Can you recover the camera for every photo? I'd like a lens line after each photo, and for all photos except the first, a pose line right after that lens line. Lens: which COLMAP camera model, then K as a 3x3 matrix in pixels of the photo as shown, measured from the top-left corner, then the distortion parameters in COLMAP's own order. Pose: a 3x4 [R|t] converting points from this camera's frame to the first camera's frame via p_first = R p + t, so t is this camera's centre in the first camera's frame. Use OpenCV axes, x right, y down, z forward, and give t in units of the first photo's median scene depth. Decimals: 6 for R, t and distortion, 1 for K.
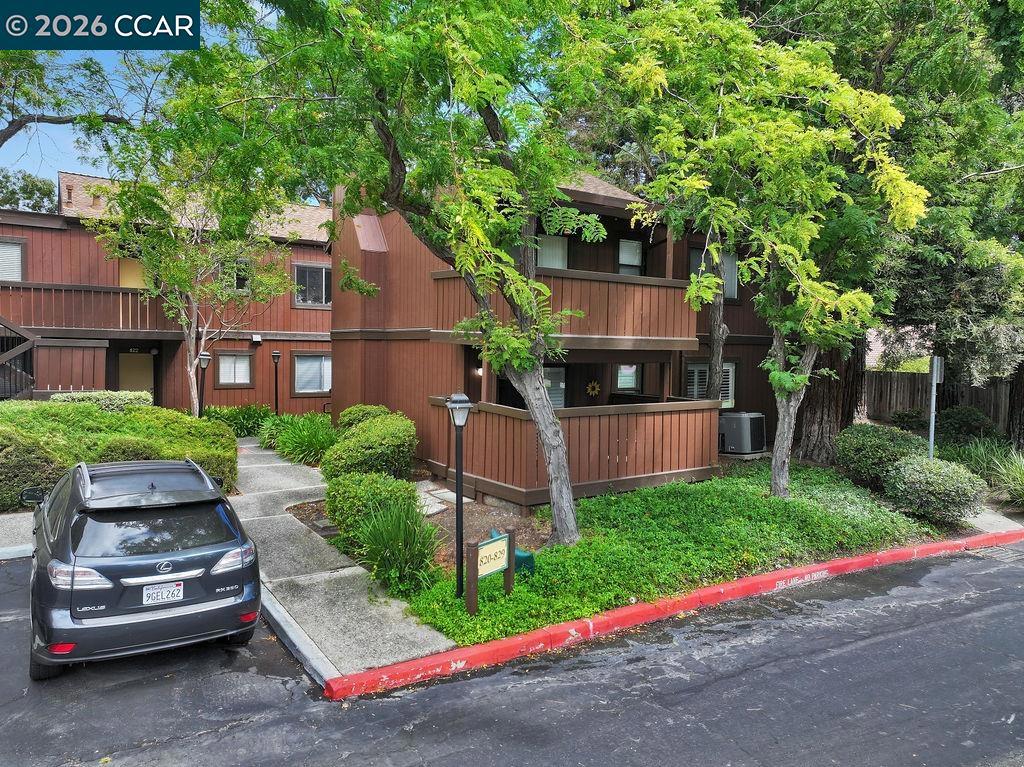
lens RADIAL K [[714.7, 0, 510.9], [0, 714.7, 382.3], [0, 0, 1]] dist [-0.006837, 0.016764]
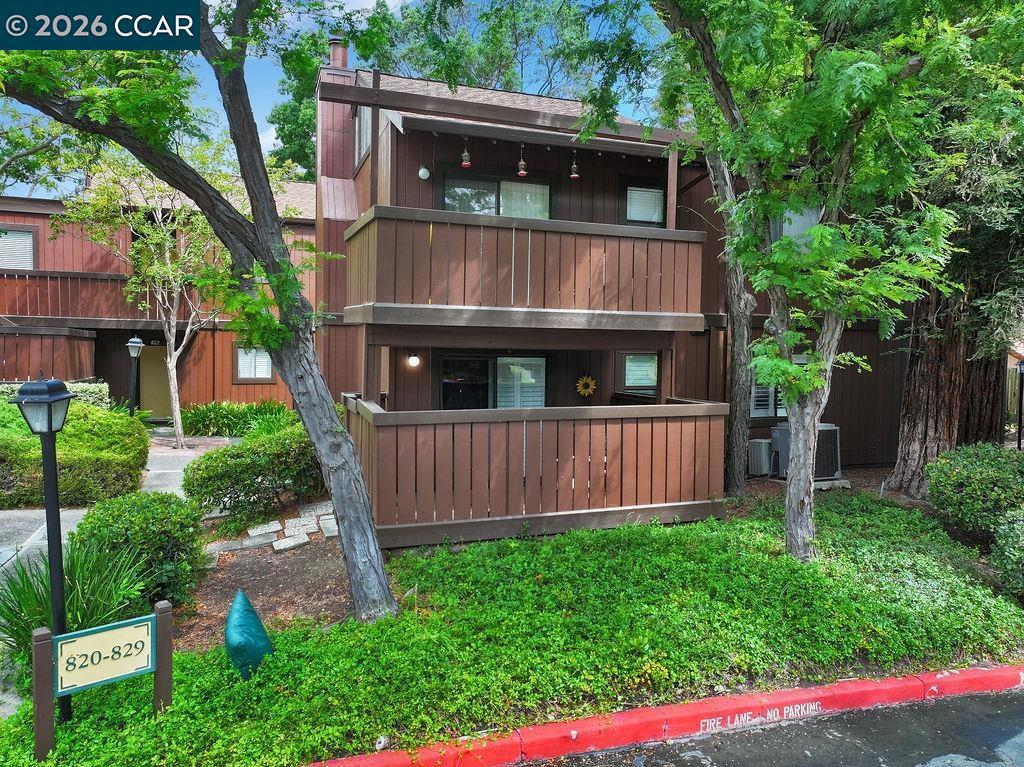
lens RADIAL K [[714.7, 0, 509.6], [0, 714.7, 390.1], [0, 0, 1]] dist [-0.006837, 0.016764]
pose [[0.970075, 0.013053, -0.242455, 0.365992], [-0.011207, 0.999897, 0.008990, 0.012298], [0.242547, -0.006003, 0.970121, 0.419605]]
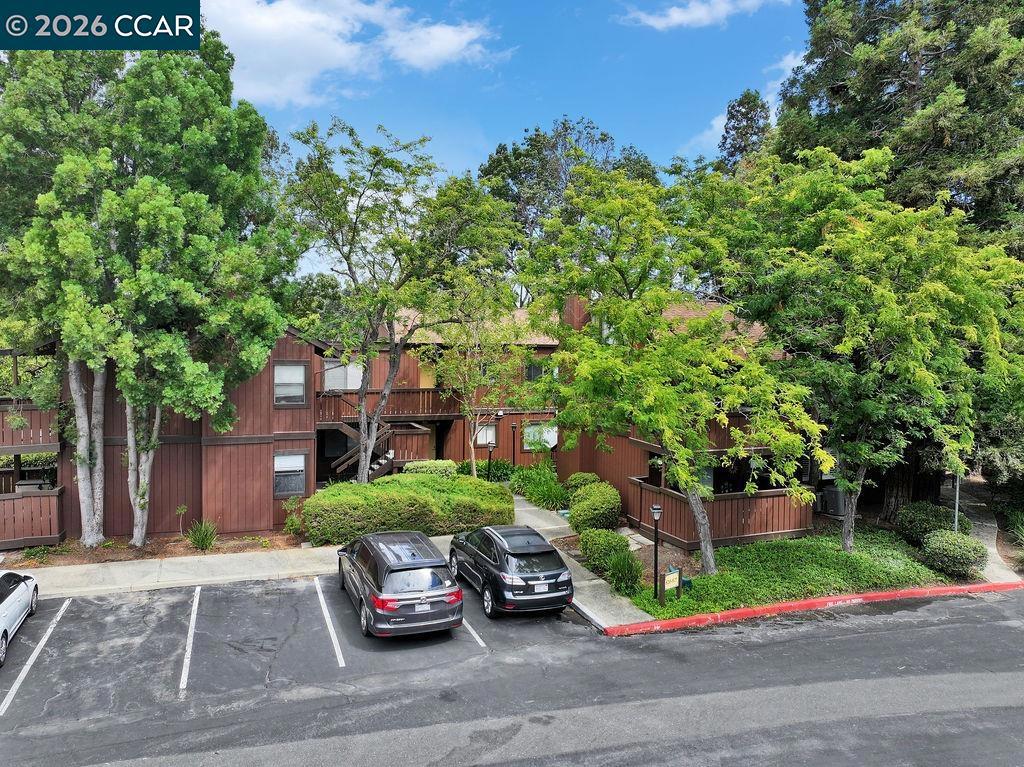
lens RADIAL K [[714.7, 0, 509.4], [0, 714.7, 381.9], [0, 0, 1]] dist [-0.006837, 0.016764]
pose [[0.975233, 0.006789, -0.221078, -0.025465], [-0.006885, 0.999976, 0.000335, -0.291970], [0.221075, 0.001196, 0.975256, -1.002213]]
